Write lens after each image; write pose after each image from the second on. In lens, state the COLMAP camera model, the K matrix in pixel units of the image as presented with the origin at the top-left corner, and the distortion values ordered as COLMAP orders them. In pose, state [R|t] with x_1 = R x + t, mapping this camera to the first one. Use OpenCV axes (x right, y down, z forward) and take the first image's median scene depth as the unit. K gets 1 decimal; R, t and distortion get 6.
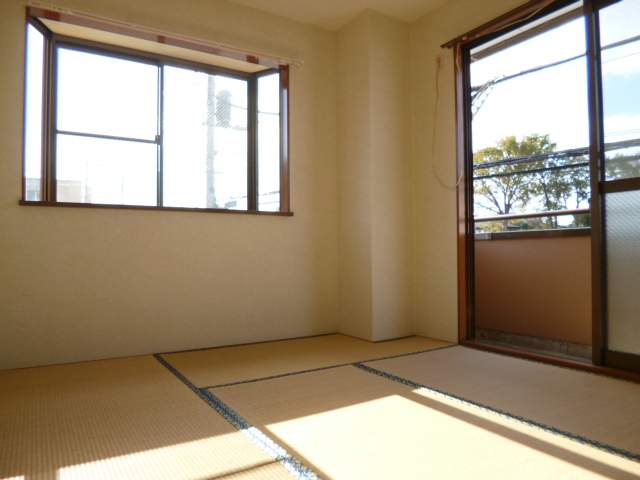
lens RADIAL K [[464.9, 0, 325.7], [0, 464.9, 240.1], [0, 0, 1]] dist [-0.027029, 0.012140]
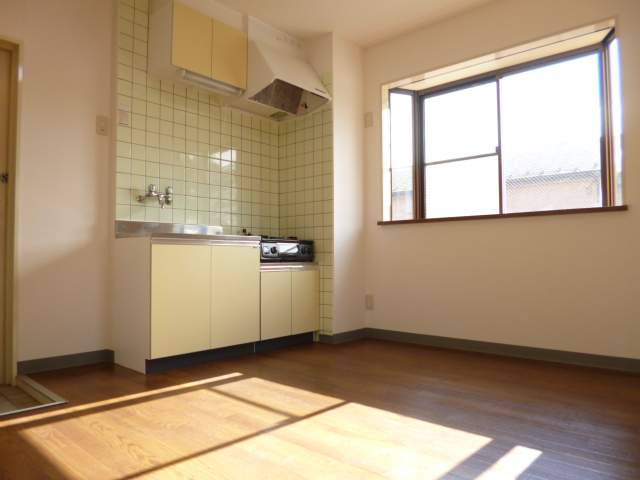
lens RADIAL K [[464.9, 0, 326.7], [0, 464.9, 239.3], [0, 0, 1]] dist [-0.027029, 0.012140]
pose [[0.312036, -0.038186, -0.949303, 0.556326], [0.026984, 0.999145, -0.031322, 0.008239], [0.949687, -0.015843, 0.312799, 0.319895]]
